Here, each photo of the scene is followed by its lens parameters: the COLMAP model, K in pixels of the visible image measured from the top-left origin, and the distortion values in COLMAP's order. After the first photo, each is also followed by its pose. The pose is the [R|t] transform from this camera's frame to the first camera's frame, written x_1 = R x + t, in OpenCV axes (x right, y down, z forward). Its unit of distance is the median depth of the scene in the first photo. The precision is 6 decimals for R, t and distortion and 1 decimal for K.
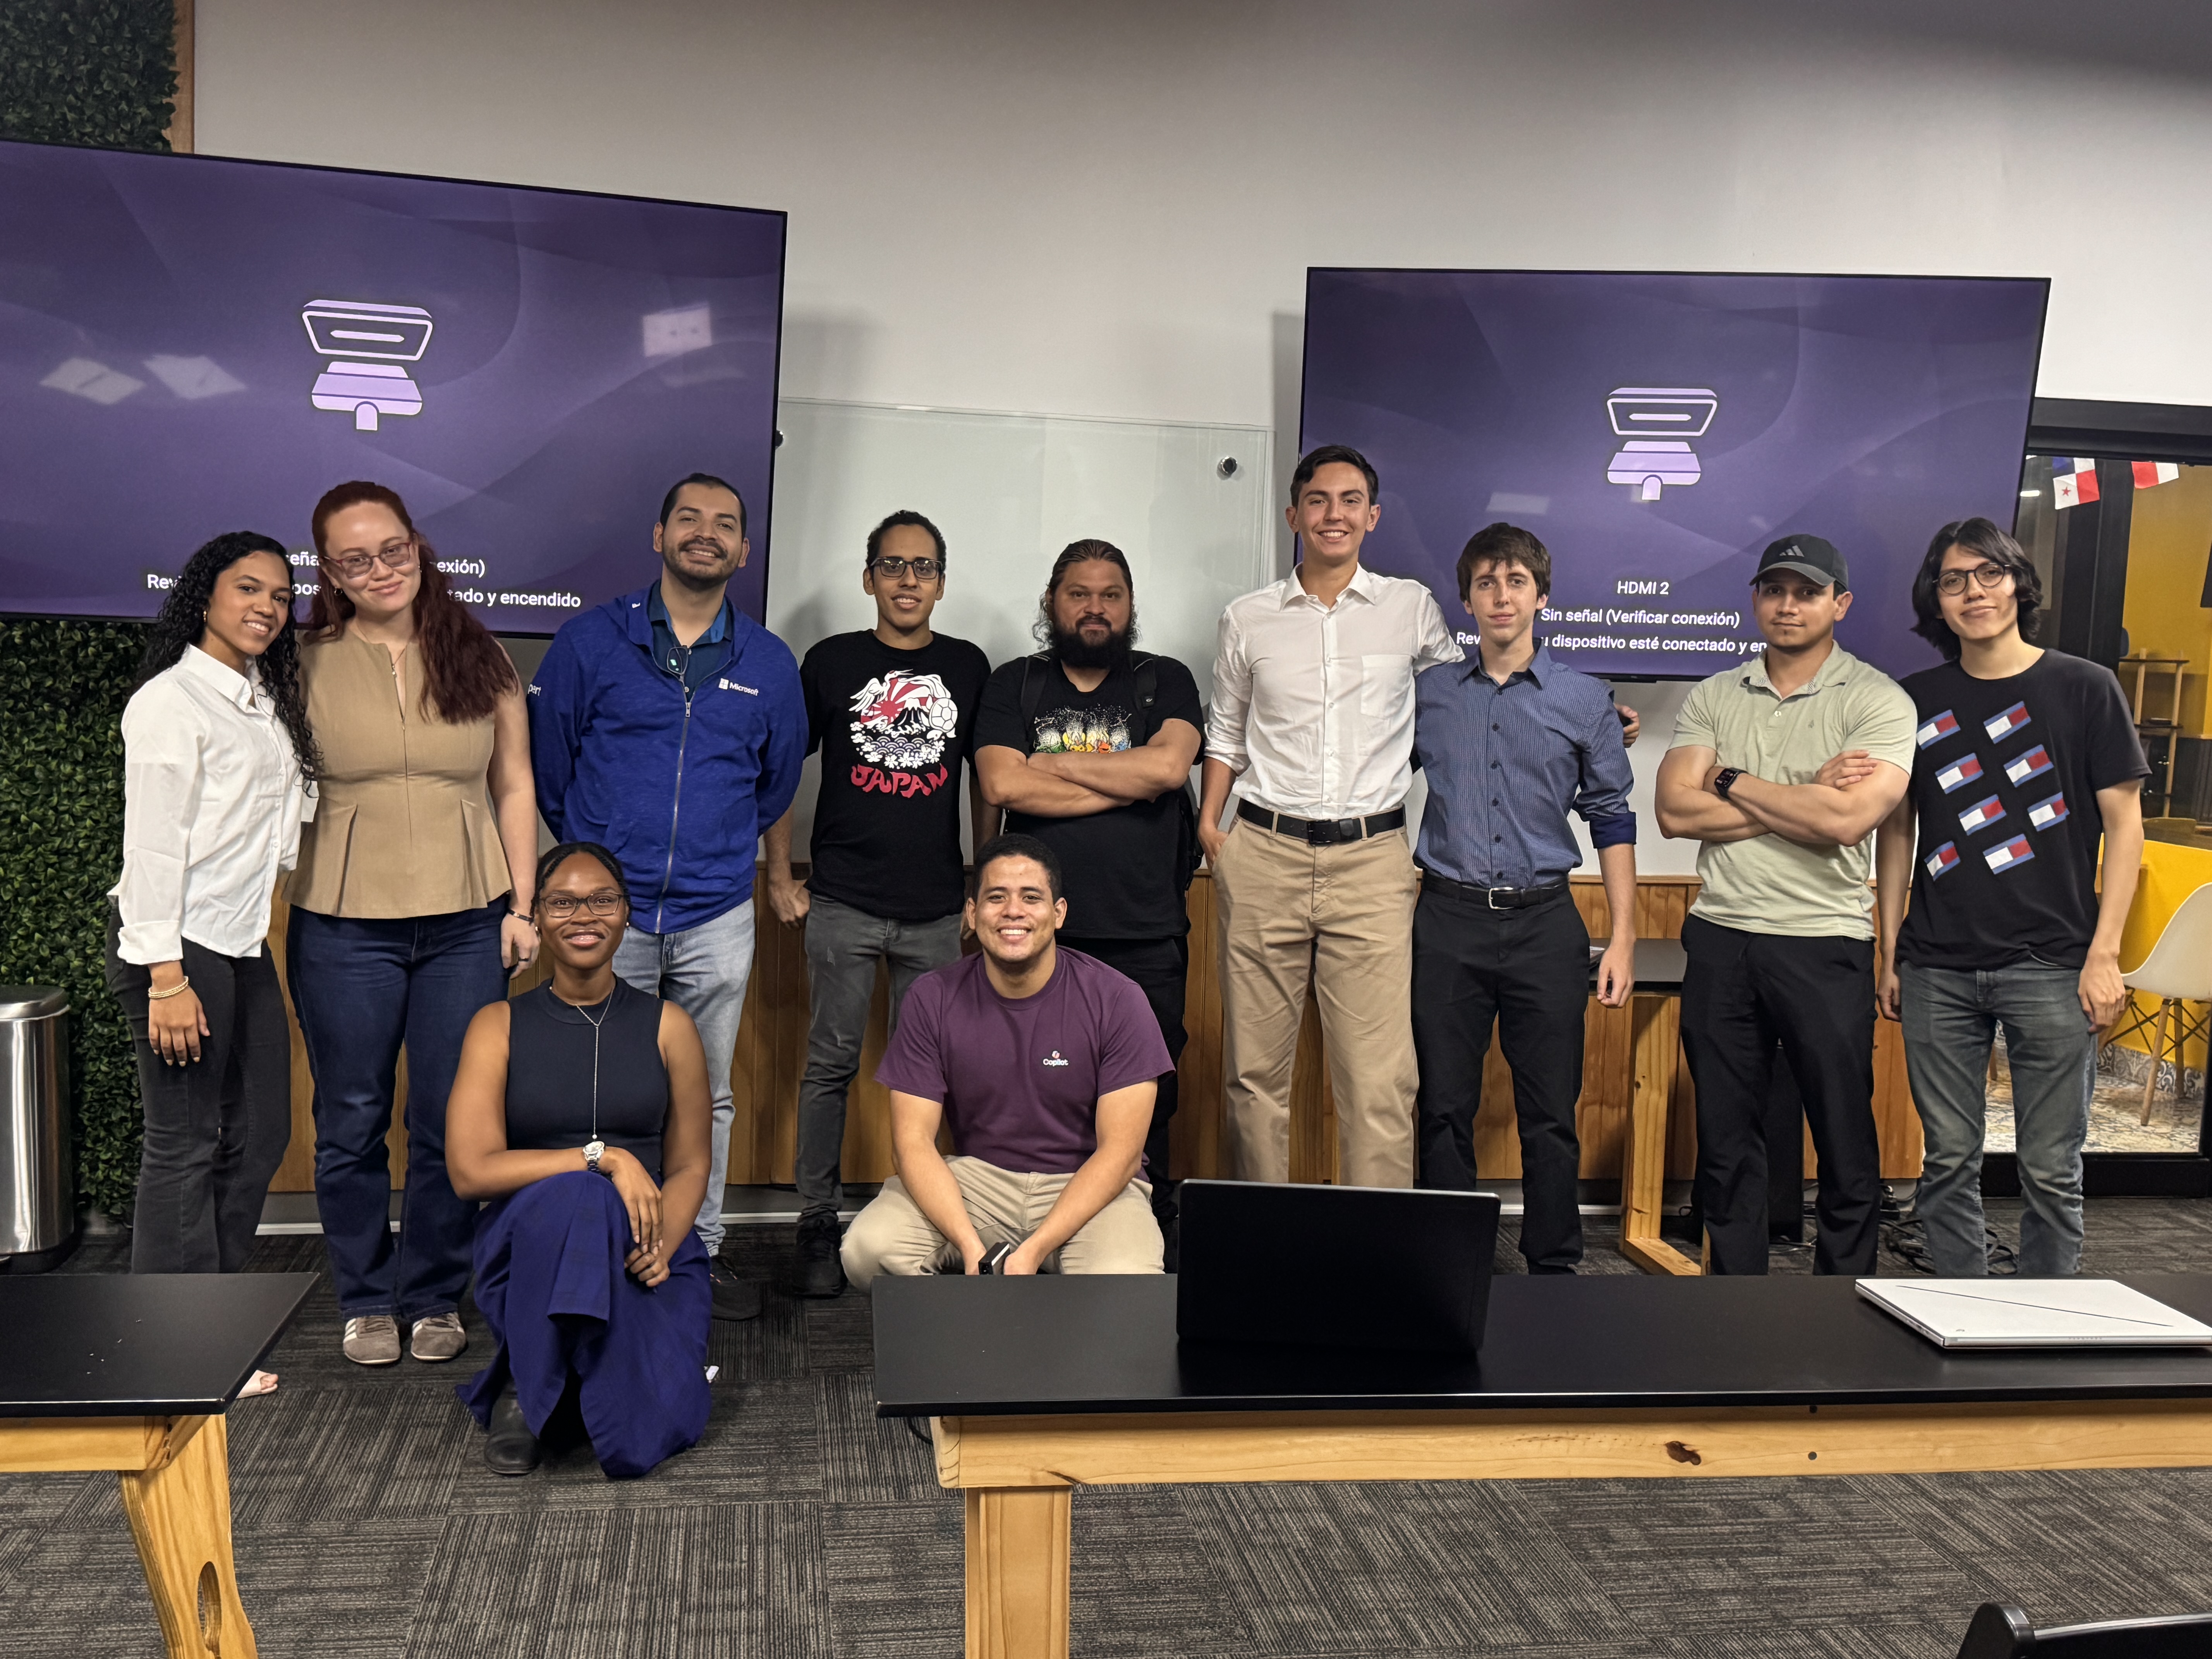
lens RADIAL K [[2253.0, 0, 1106.0], [0, 2253.0, 829.5], [0, 0, 1]] dist [0.026904, -0.003313]
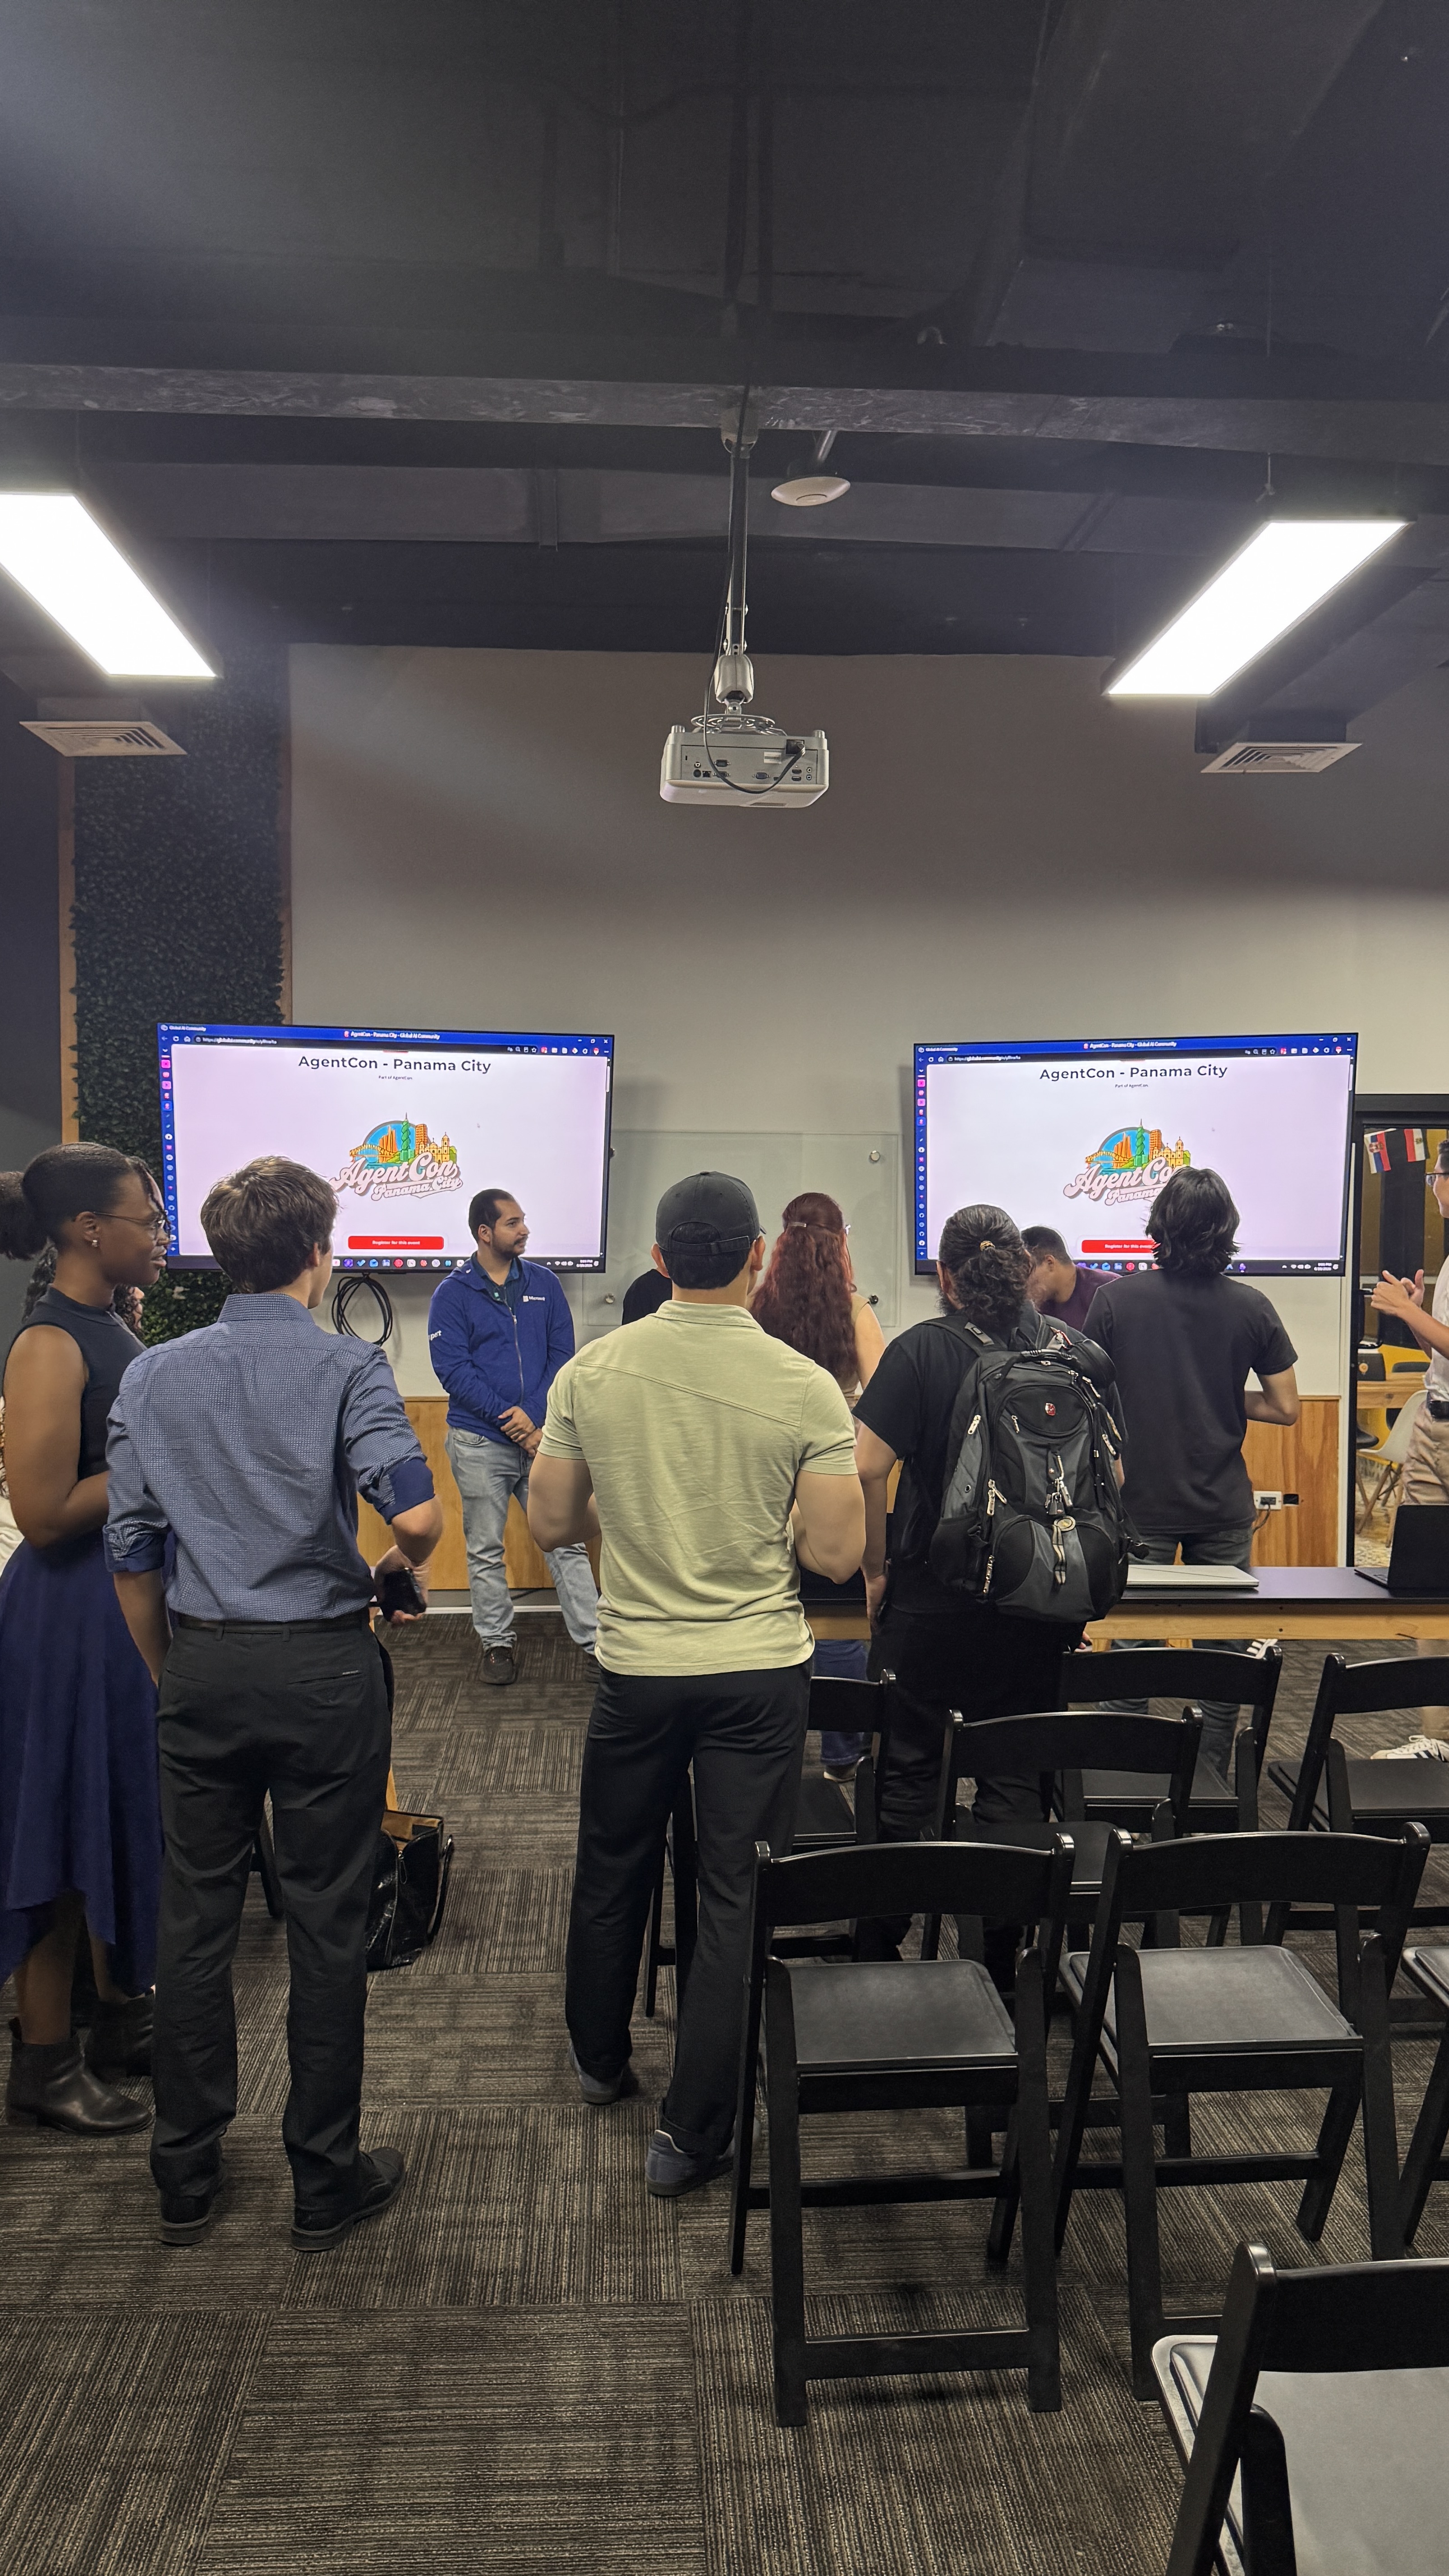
lens RADIAL K [[1954.8, 0, 724.5], [0, 1954.8, 1288.0], [0, 0, 1]] dist [-0.000273, -0.000066]
pose [[0.993837, -0.032634, -0.105937, 0.127841], [0.026524, 0.997930, -0.058582, 0.029773], [0.107630, 0.055411, 0.992646, -0.637094]]
